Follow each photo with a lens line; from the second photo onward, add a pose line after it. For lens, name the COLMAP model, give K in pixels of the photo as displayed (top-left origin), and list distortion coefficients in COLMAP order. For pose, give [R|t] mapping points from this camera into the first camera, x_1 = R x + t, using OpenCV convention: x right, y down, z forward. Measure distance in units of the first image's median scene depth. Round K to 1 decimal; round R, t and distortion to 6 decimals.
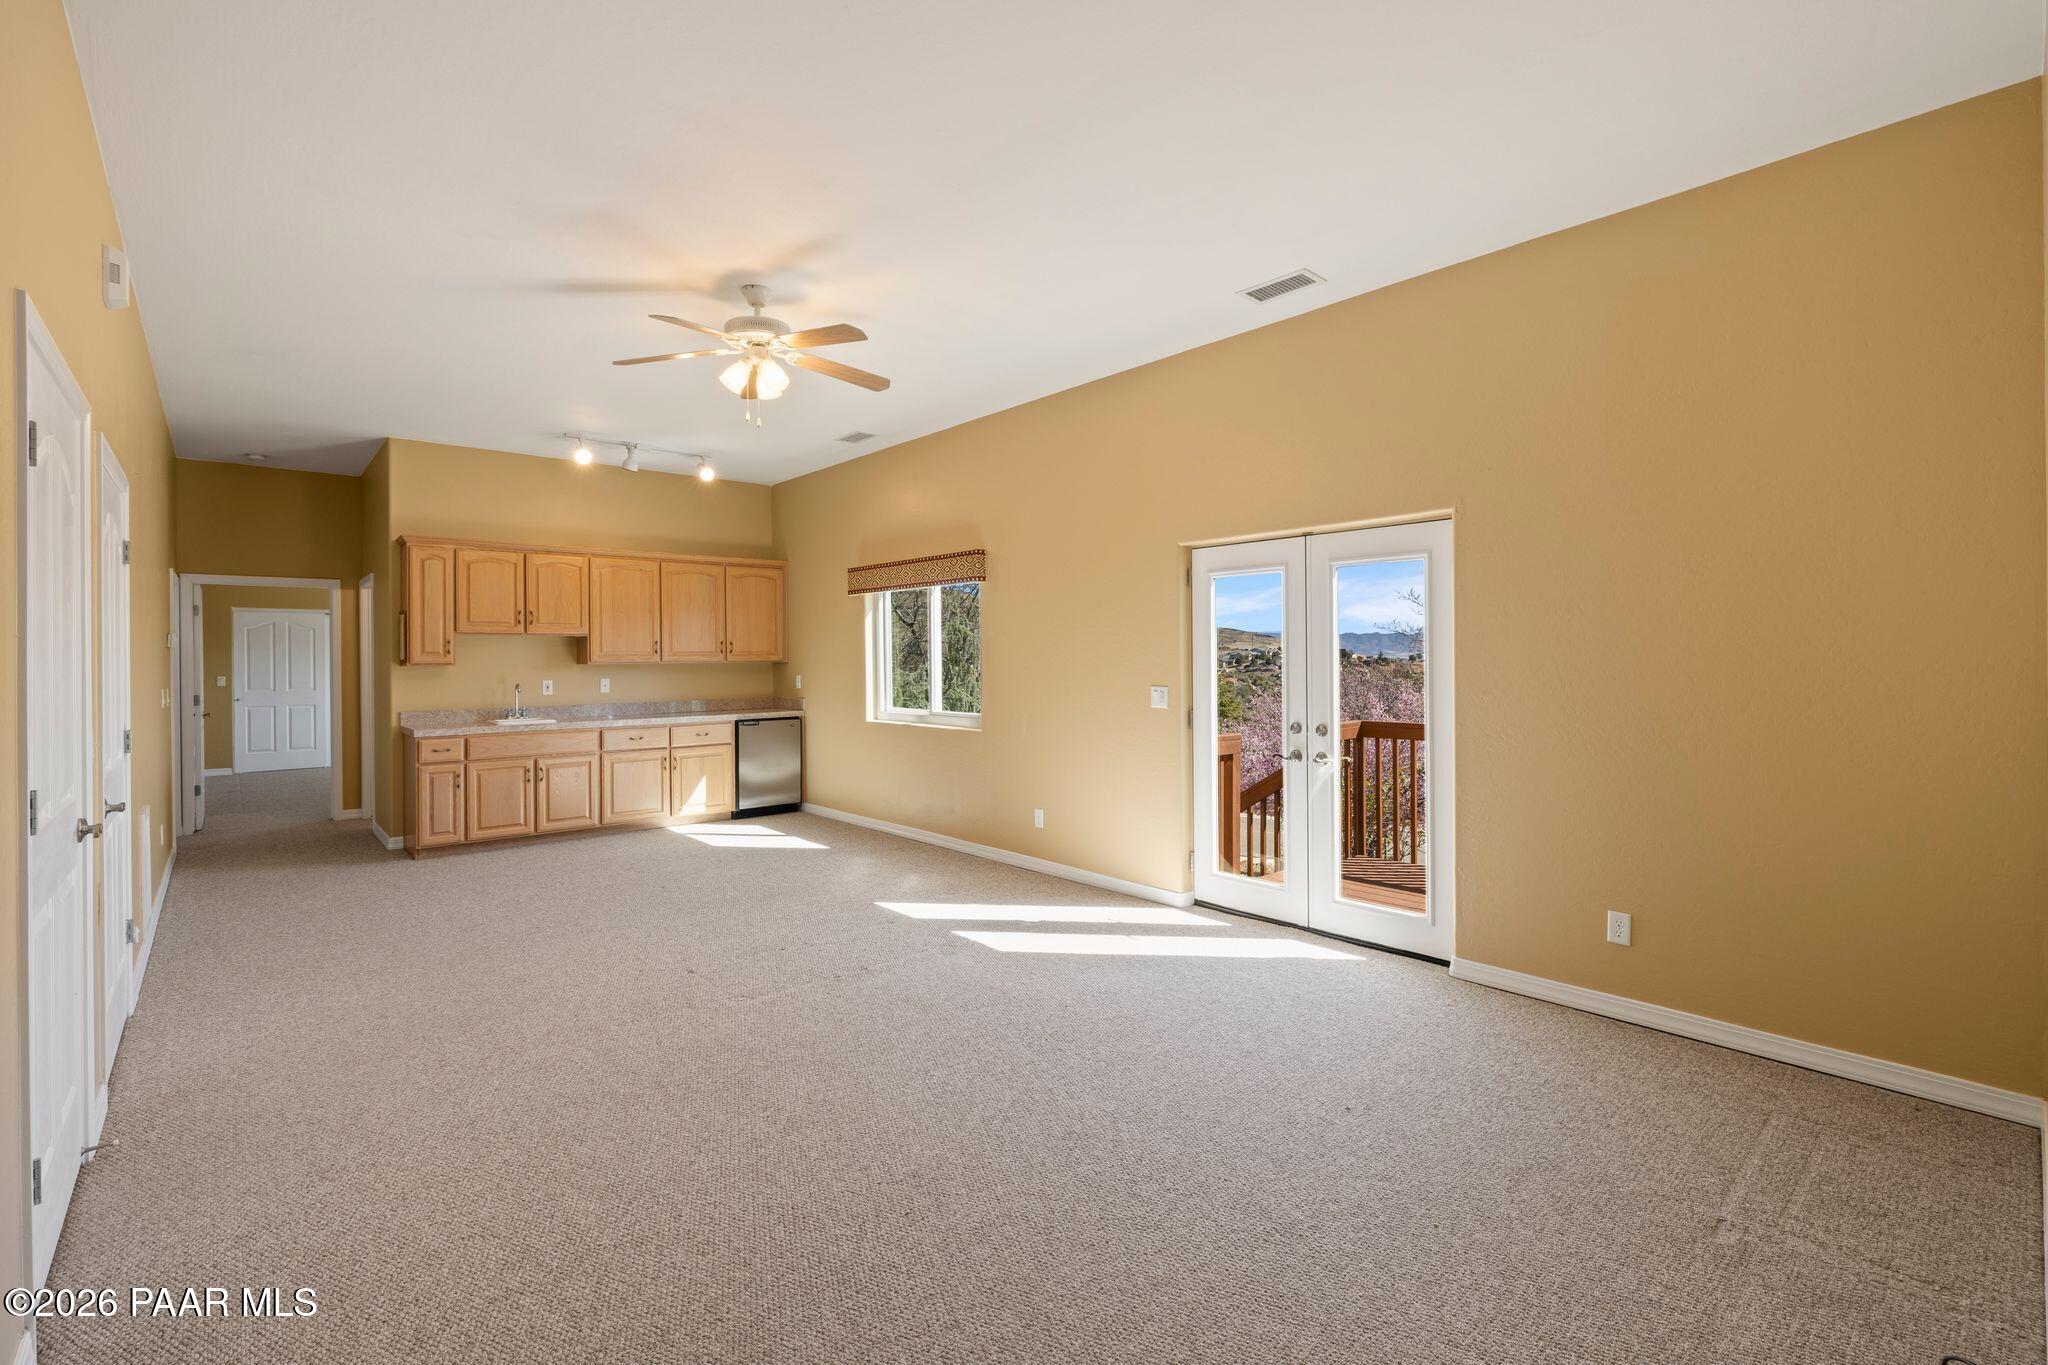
lens RADIAL K [[868.0, 0, 1014.1], [0, 868.0, 659.1], [0, 0, 1]] dist [0.000492, 0.000810]
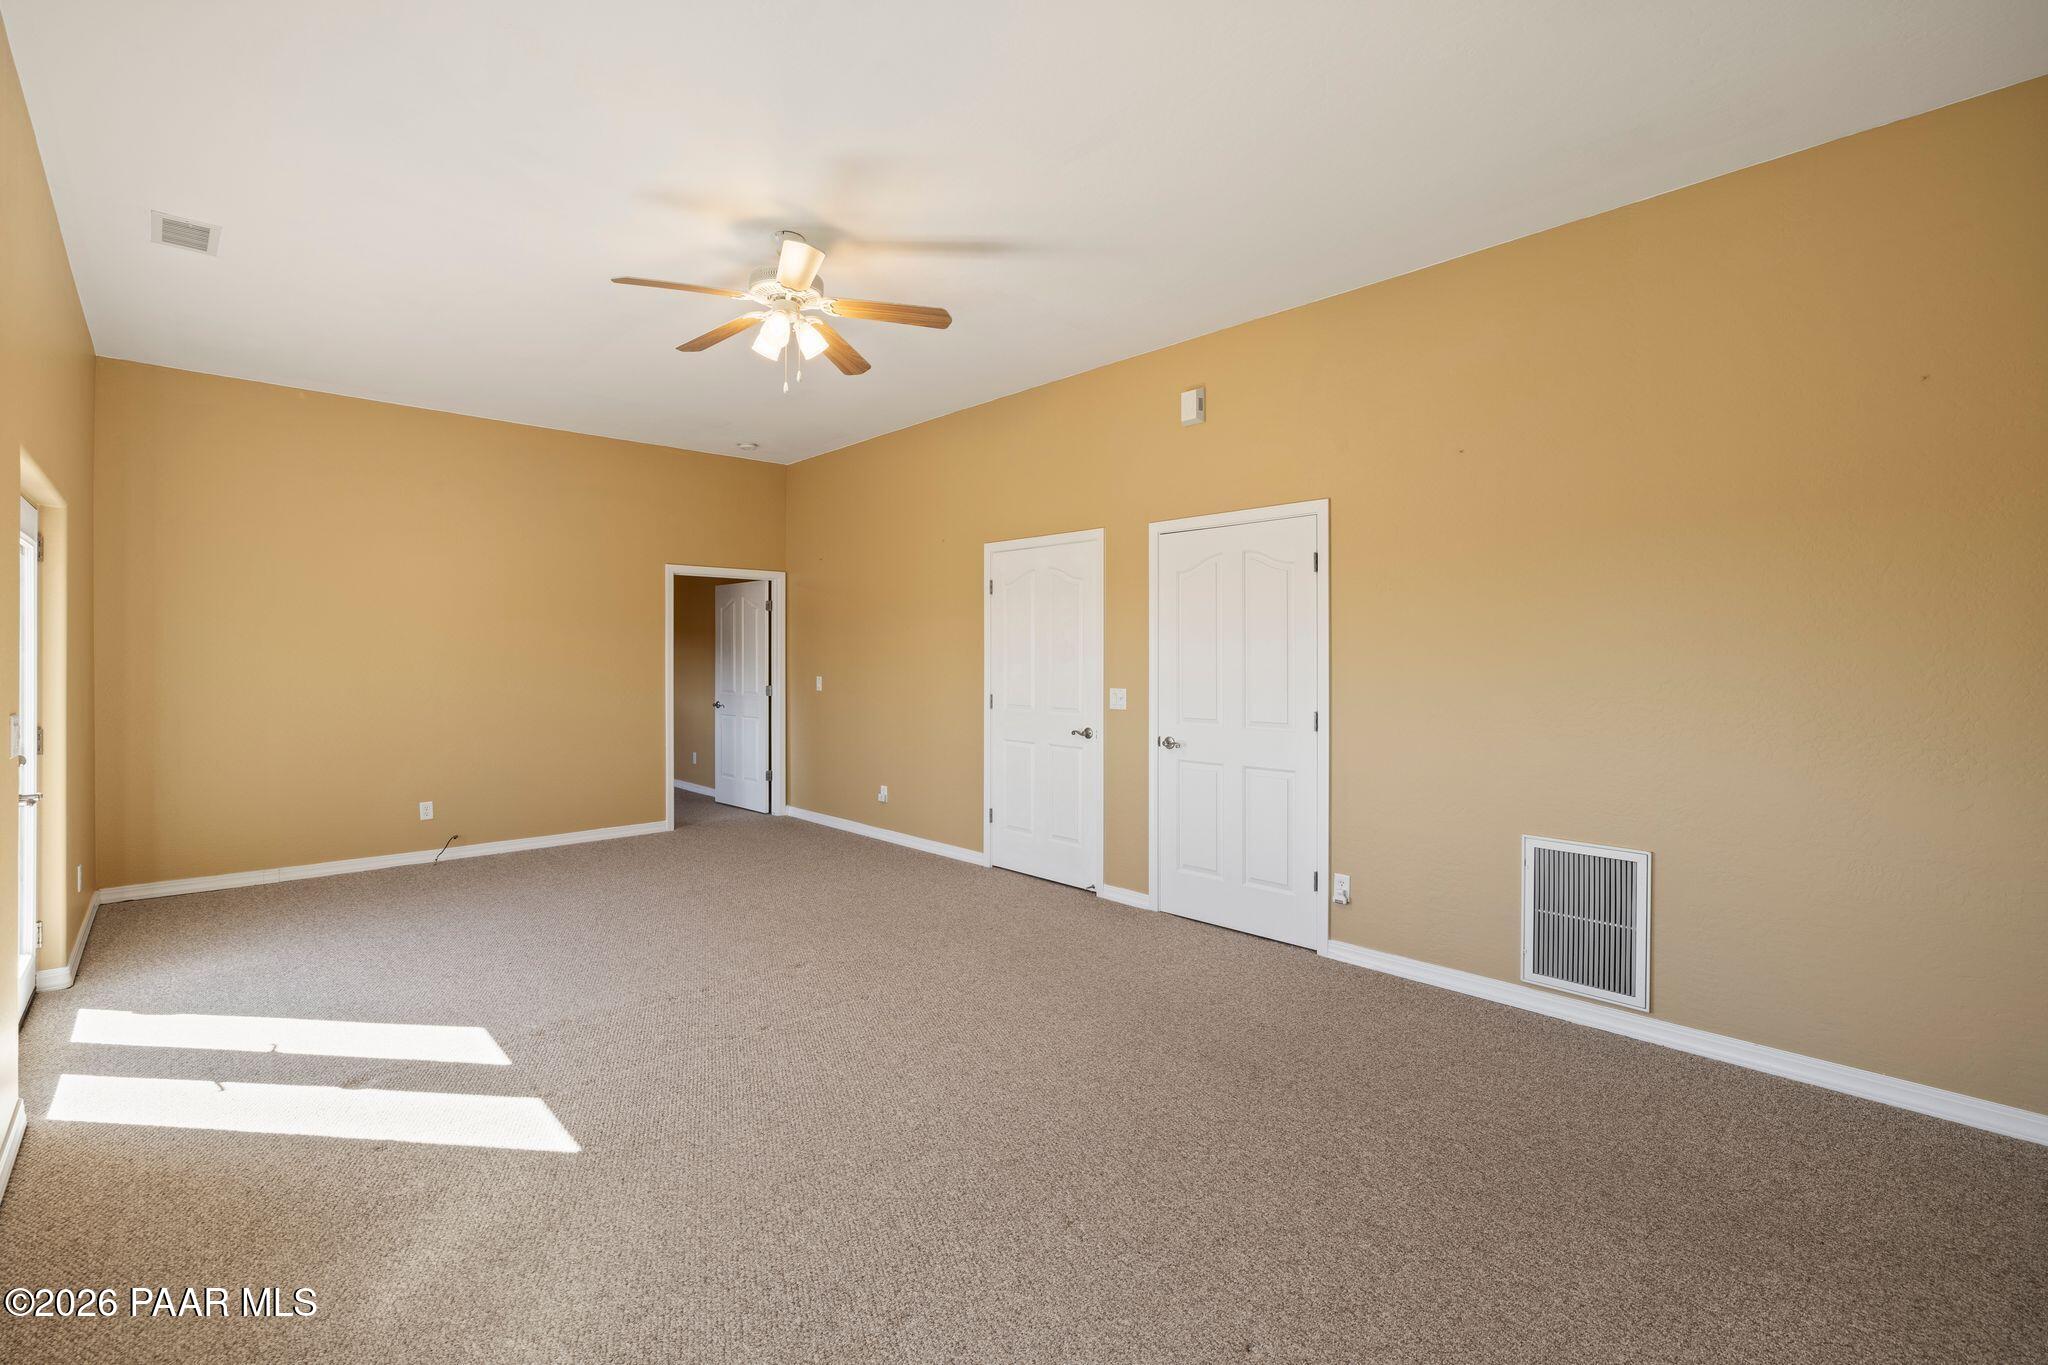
lens RADIAL K [[868.0, 0, 1014.1], [0, 868.0, 659.1], [0, 0, 1]] dist [0.000492, 0.000810]
pose [[-0.999410, 0.005388, -0.033917, -0.492069], [0.005333, 0.999984, 0.001697, 0.003230], [0.033925, 0.001515, -0.999423, 1.888057]]
